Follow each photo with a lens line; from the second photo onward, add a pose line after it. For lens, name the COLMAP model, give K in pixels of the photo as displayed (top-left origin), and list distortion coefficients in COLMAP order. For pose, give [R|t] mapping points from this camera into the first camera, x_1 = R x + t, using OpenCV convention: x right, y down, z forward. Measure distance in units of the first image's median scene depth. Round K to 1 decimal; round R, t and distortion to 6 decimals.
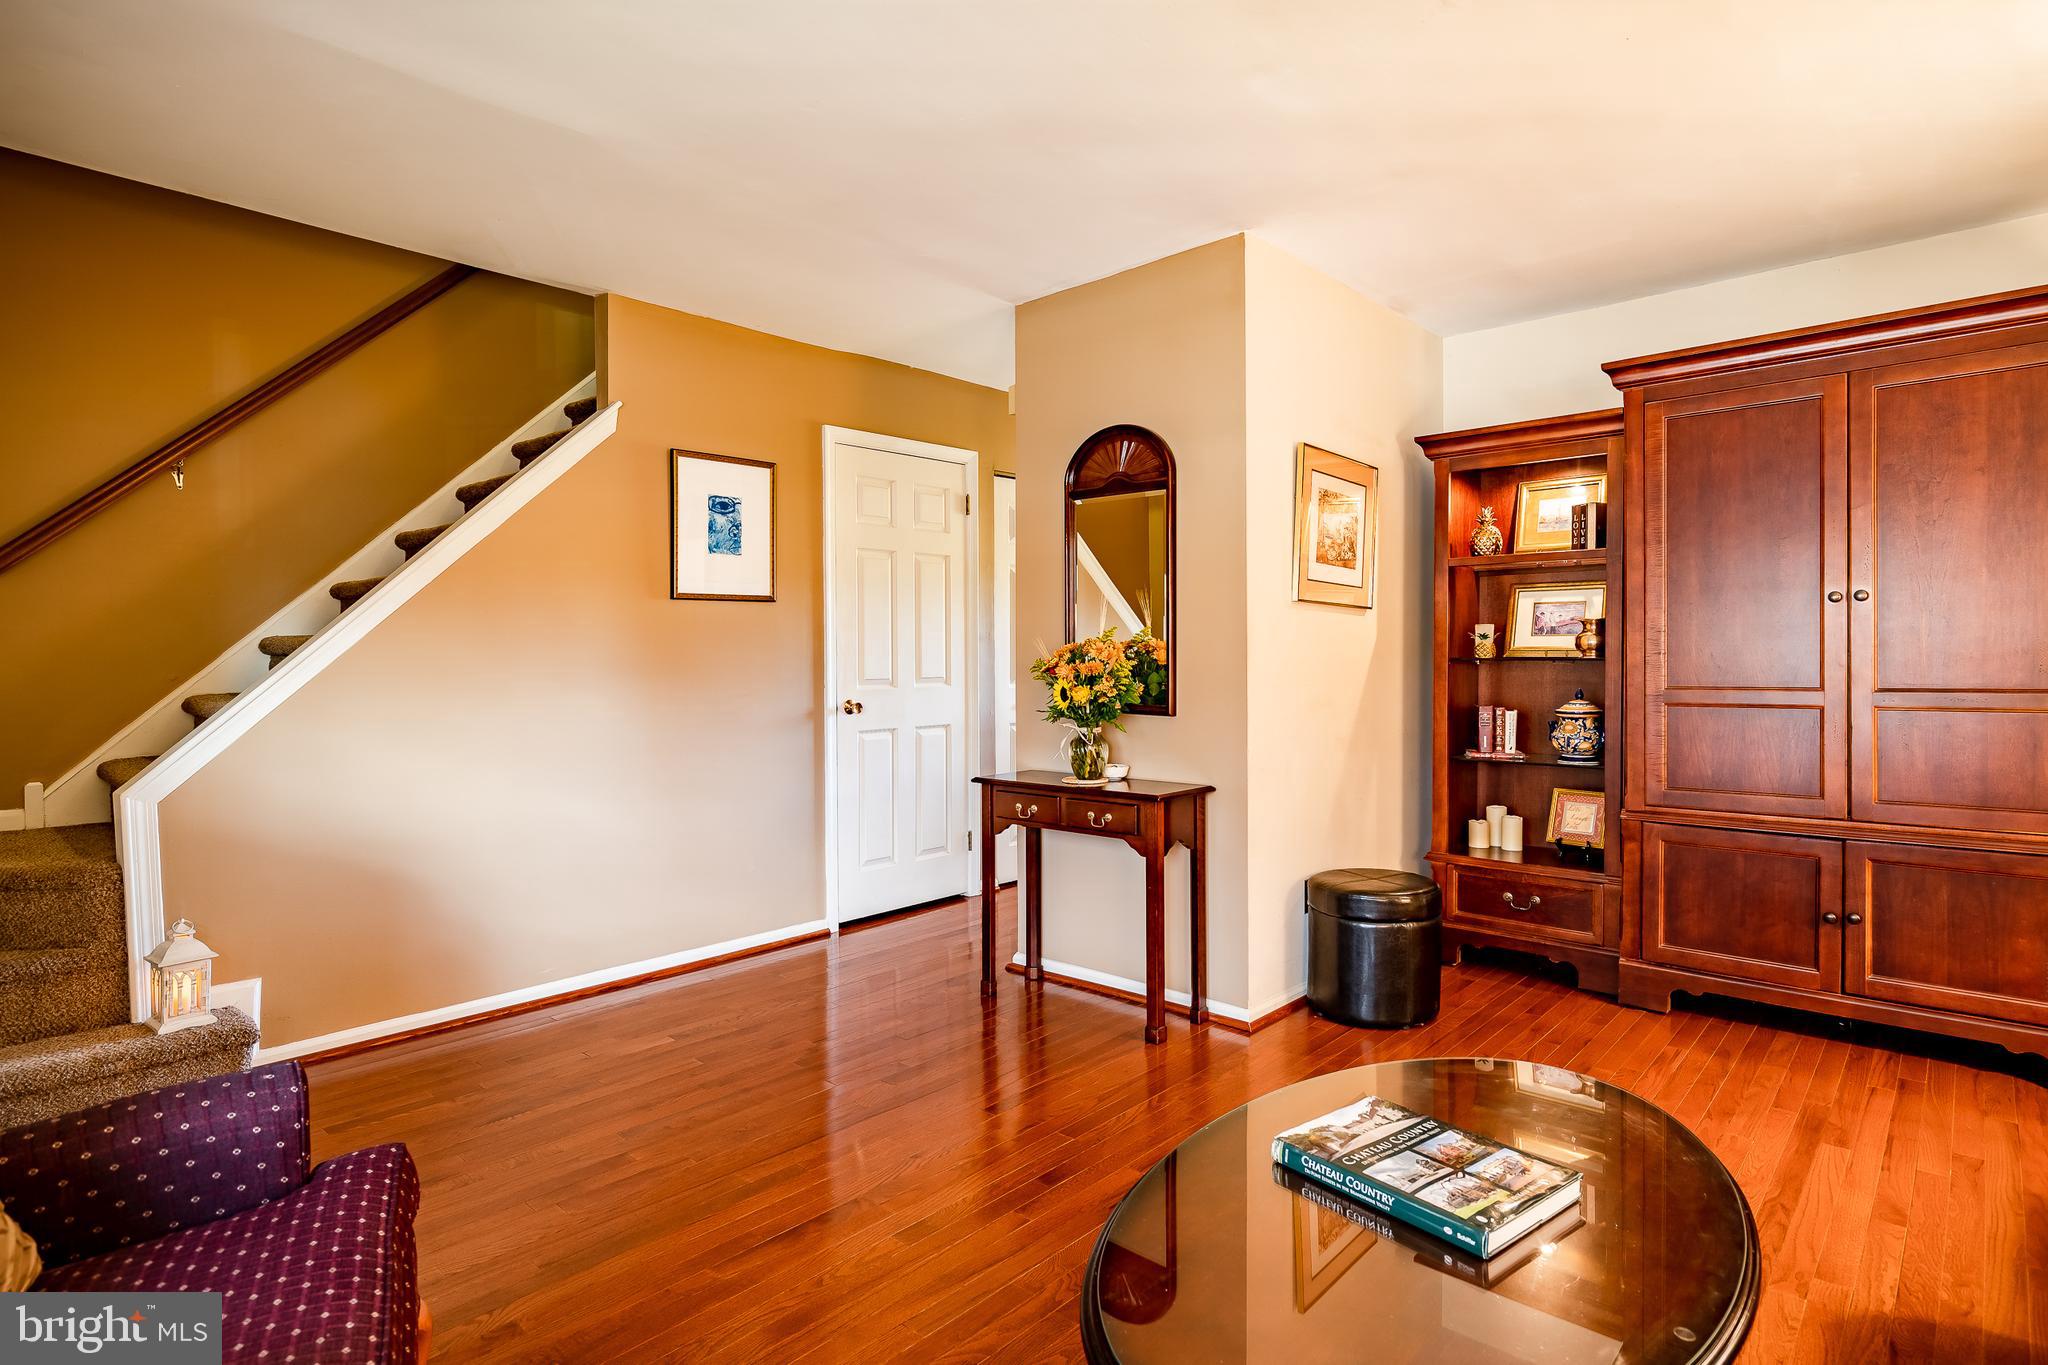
lens RADIAL K [[1070.6, 0, 1029.9], [0, 1070.6, 651.6], [0, 0, 1]] dist [0.003161, 0.001809]
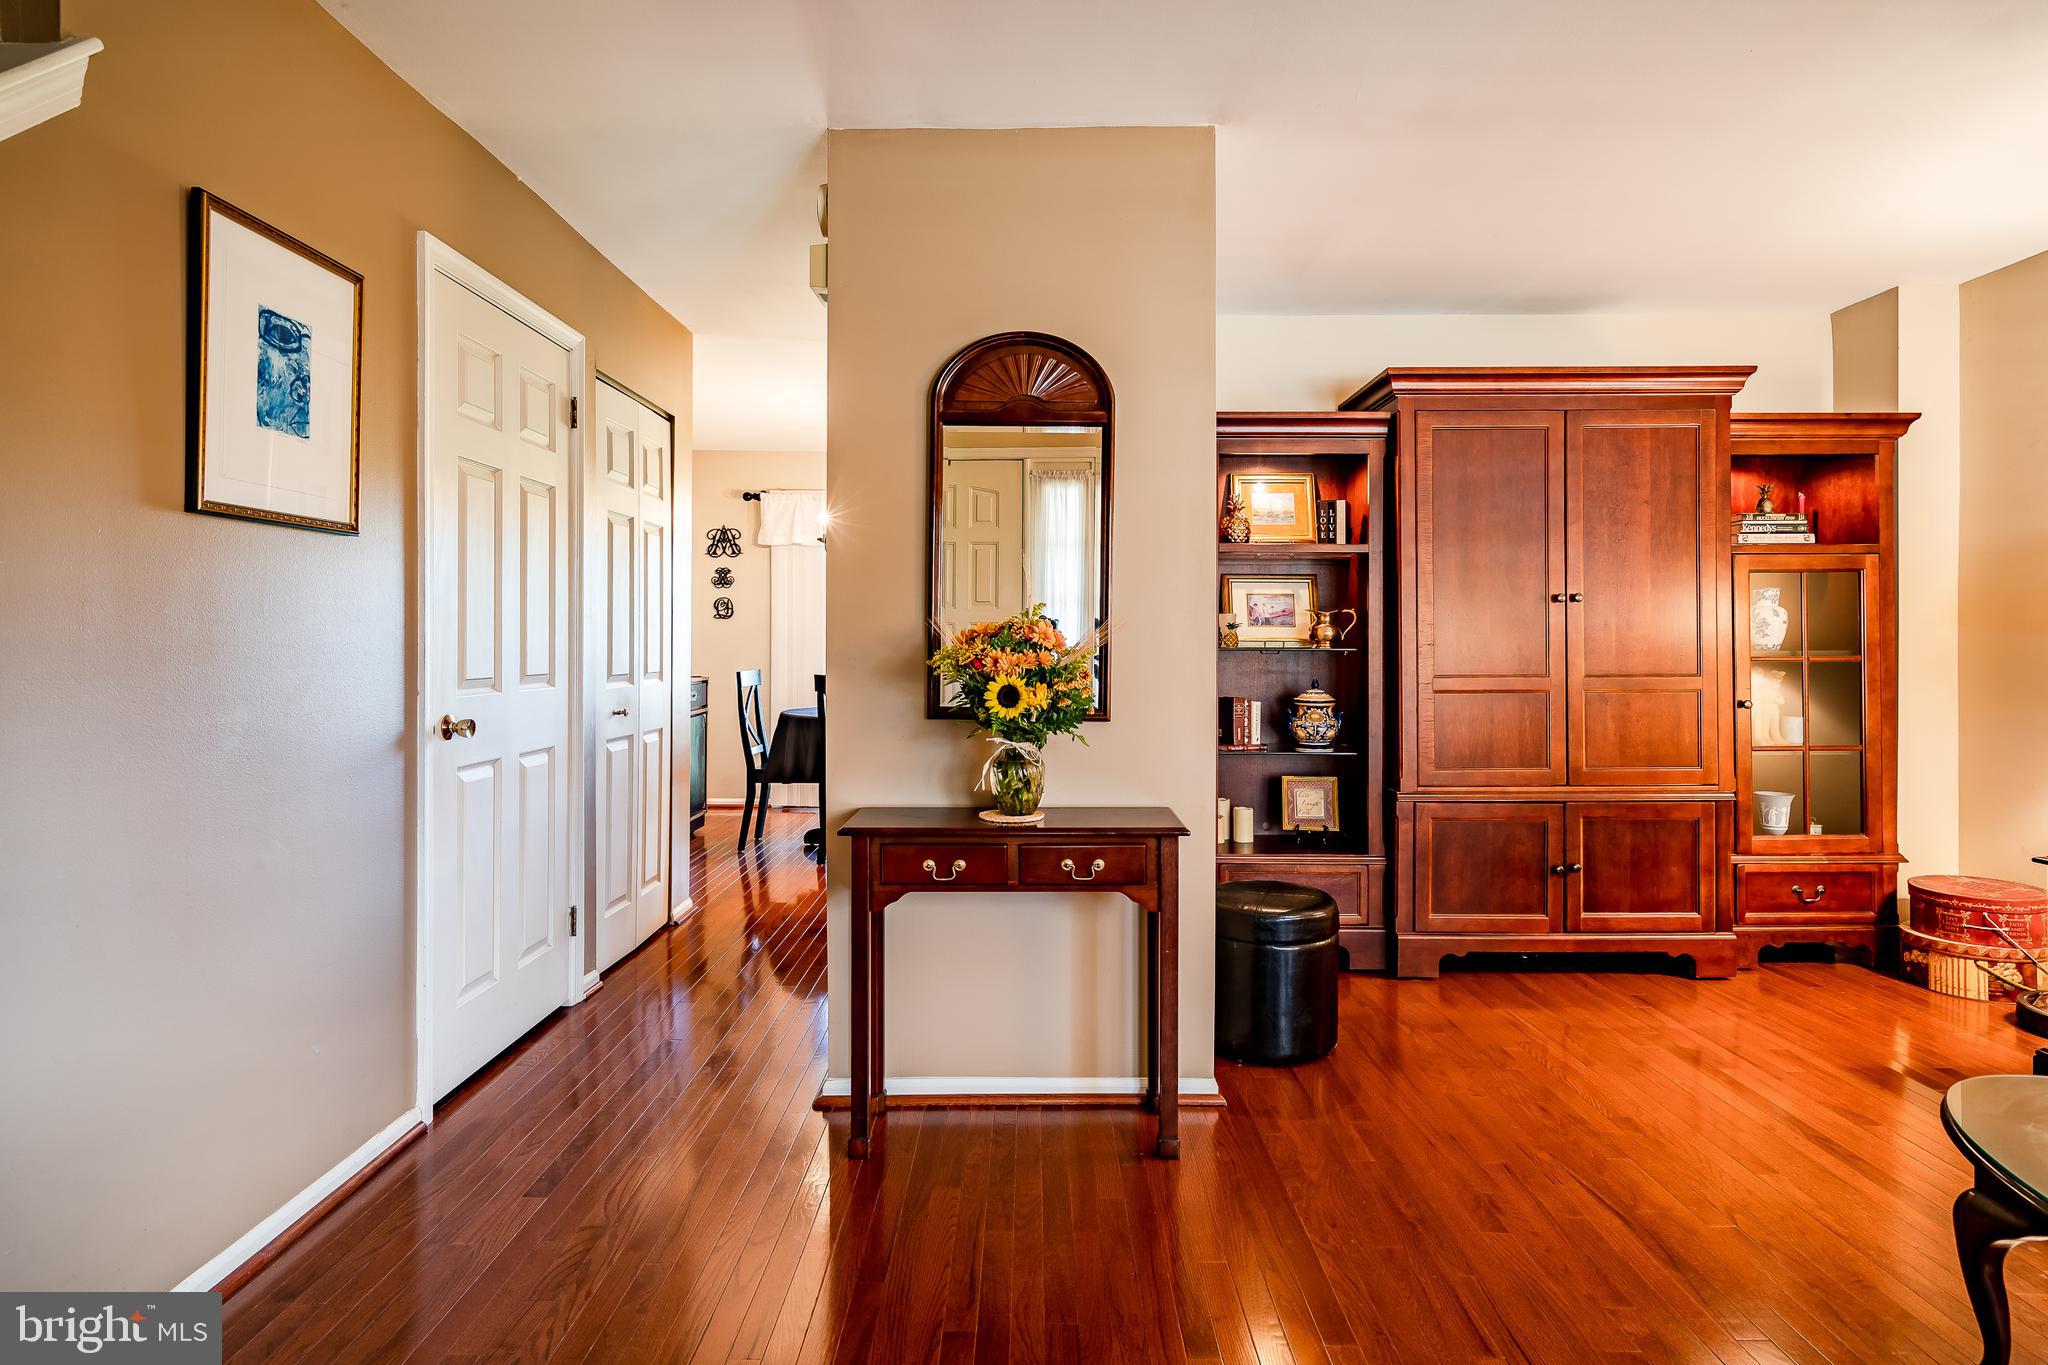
lens RADIAL K [[1070.6, 0, 1023.0], [0, 1070.6, 631.4], [0, 0, 1]] dist [0.003161, 0.001809]
pose [[0.736063, 0.015886, 0.676726, -0.418452], [-0.008384, 0.999862, -0.014352, 0.007091], [-0.676861, 0.004891, 0.736095, 0.453801]]
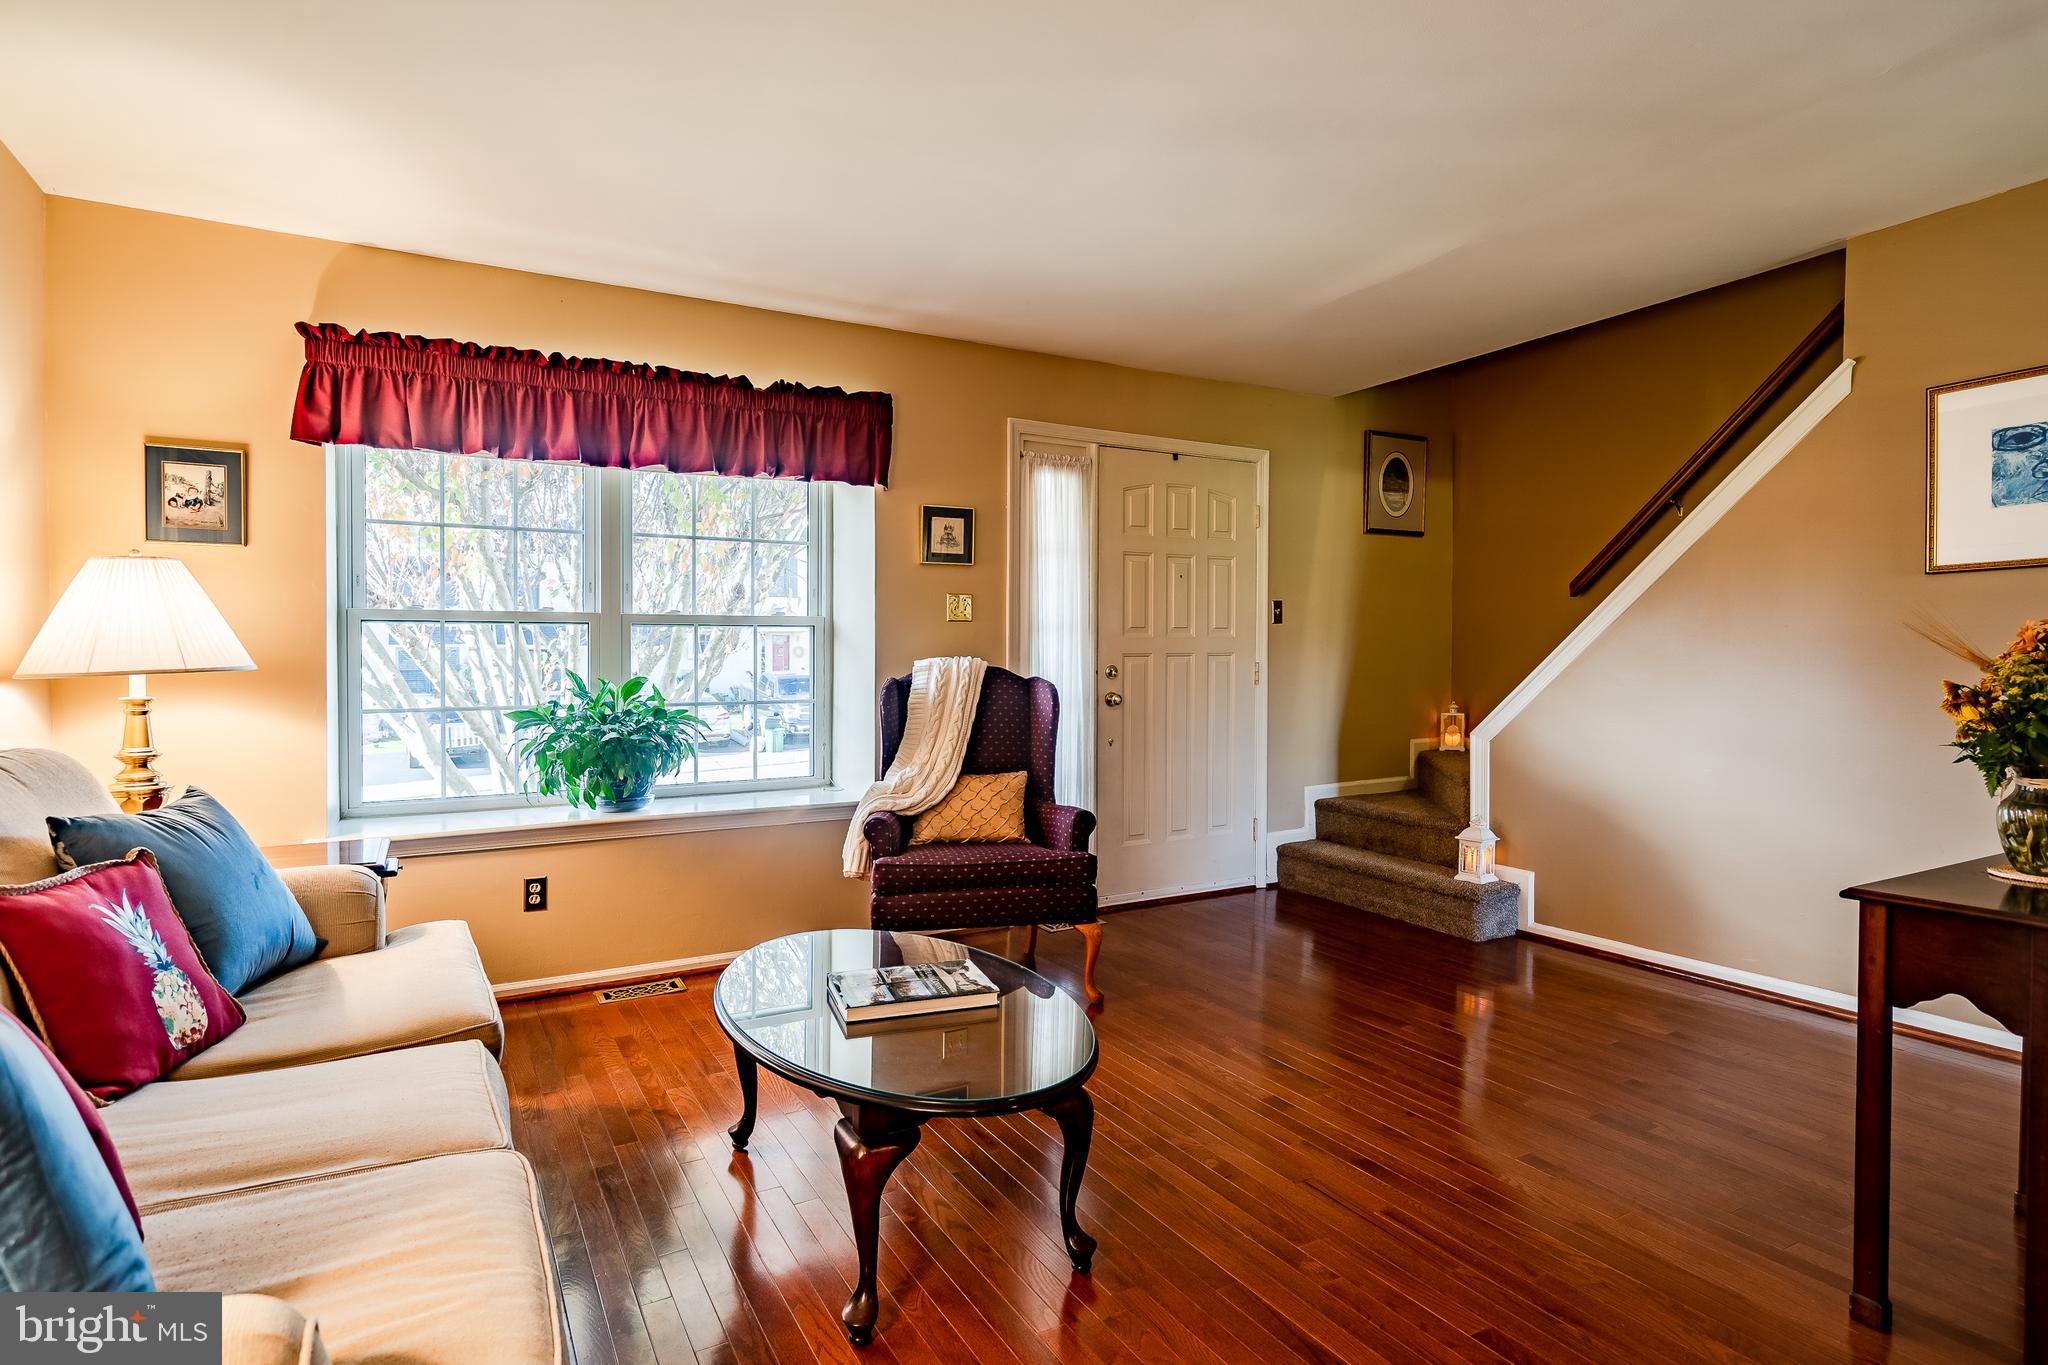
lens RADIAL K [[1070.6, 0, 1005.7], [0, 1070.6, 696.4], [0, 0, 1]] dist [0.003161, 0.001809]
pose [[-0.302538, 0.046868, -0.951984, 0.707030], [0.007001, 0.998873, 0.046951, -0.000567], [0.953112, 0.007540, -0.302525, 0.642166]]
